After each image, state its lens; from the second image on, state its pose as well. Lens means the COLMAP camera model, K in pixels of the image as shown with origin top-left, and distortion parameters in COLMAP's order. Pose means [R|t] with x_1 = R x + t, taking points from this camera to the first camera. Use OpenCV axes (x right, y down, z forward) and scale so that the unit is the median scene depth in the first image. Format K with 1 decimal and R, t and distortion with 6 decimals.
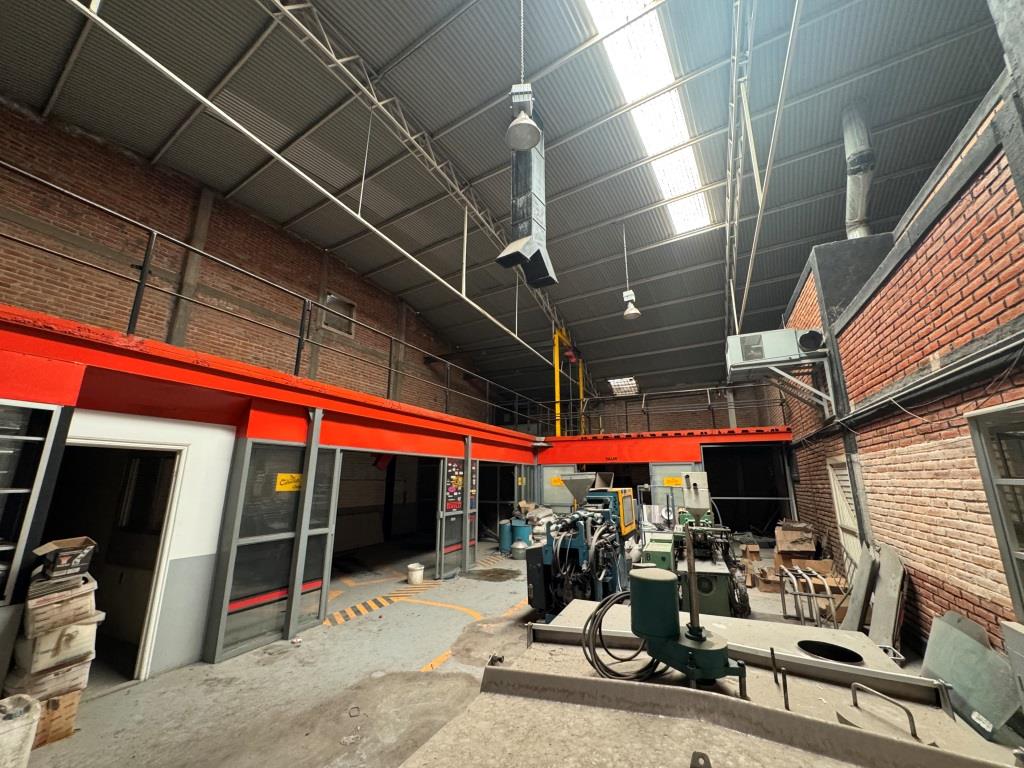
lens RADIAL K [[407.8, 0, 511.9], [0, 407.8, 383.0], [0, 0, 1]] dist [-0.002491, 0.000479]
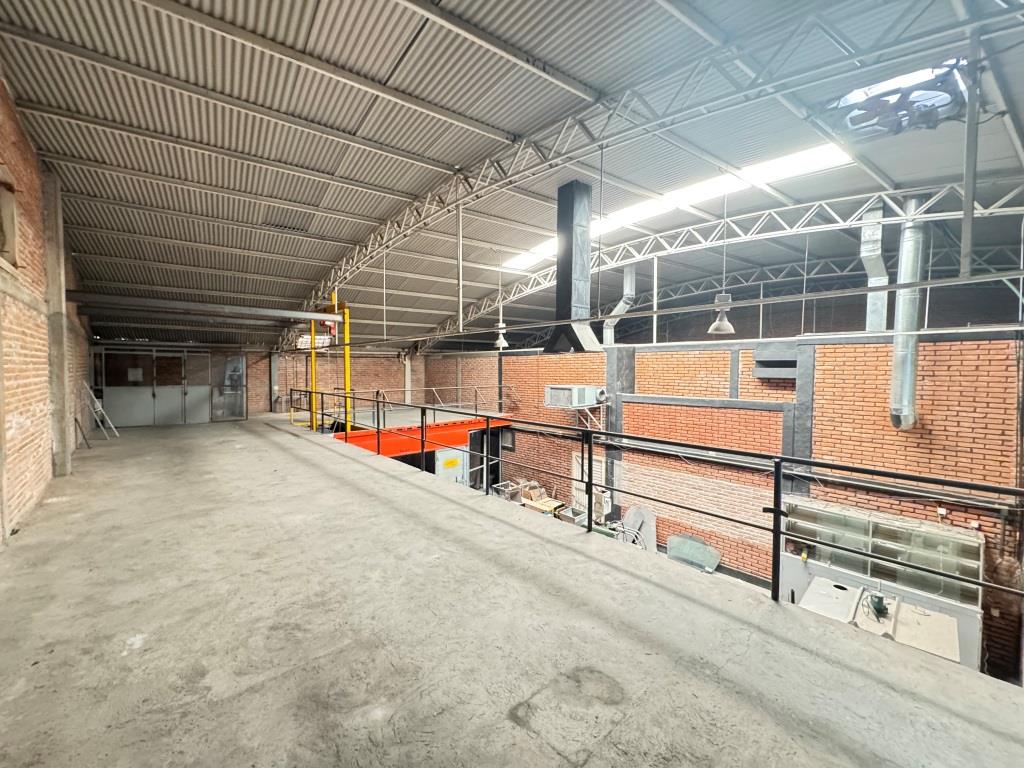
lens RADIAL K [[407.8, 0, 511.8], [0, 407.8, 382.2], [0, 0, 1]] dist [-0.002491, 0.000479]
pose [[0.381039, -0.034040, 0.923932, -1.181604], [-0.214532, 0.968792, 0.124167, -0.331631], [-0.899325, -0.245525, 0.361845, 0.808374]]
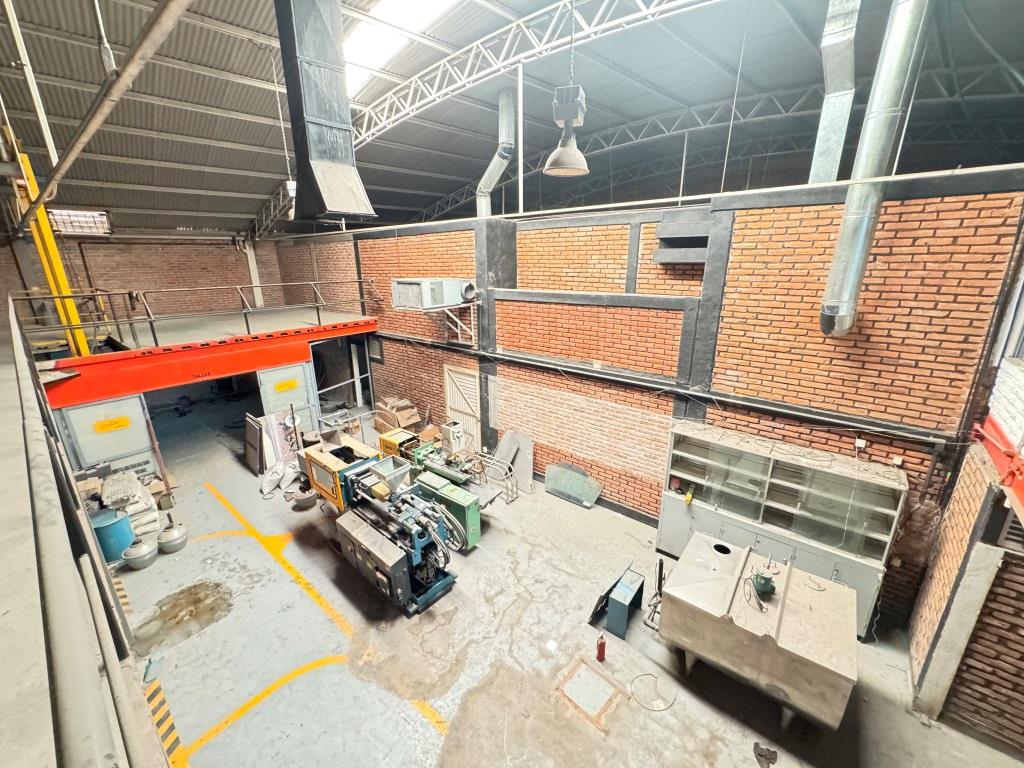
lens RADIAL K [[407.8, 0, 512.0], [0, 407.8, 381.9], [0, 0, 1]] dist [-0.002491, 0.000479]
pose [[0.252788, -0.284016, 0.924896, -0.606742], [-0.212814, 0.916210, 0.339514, -0.351492], [-0.943826, -0.282657, 0.171164, 0.624342]]
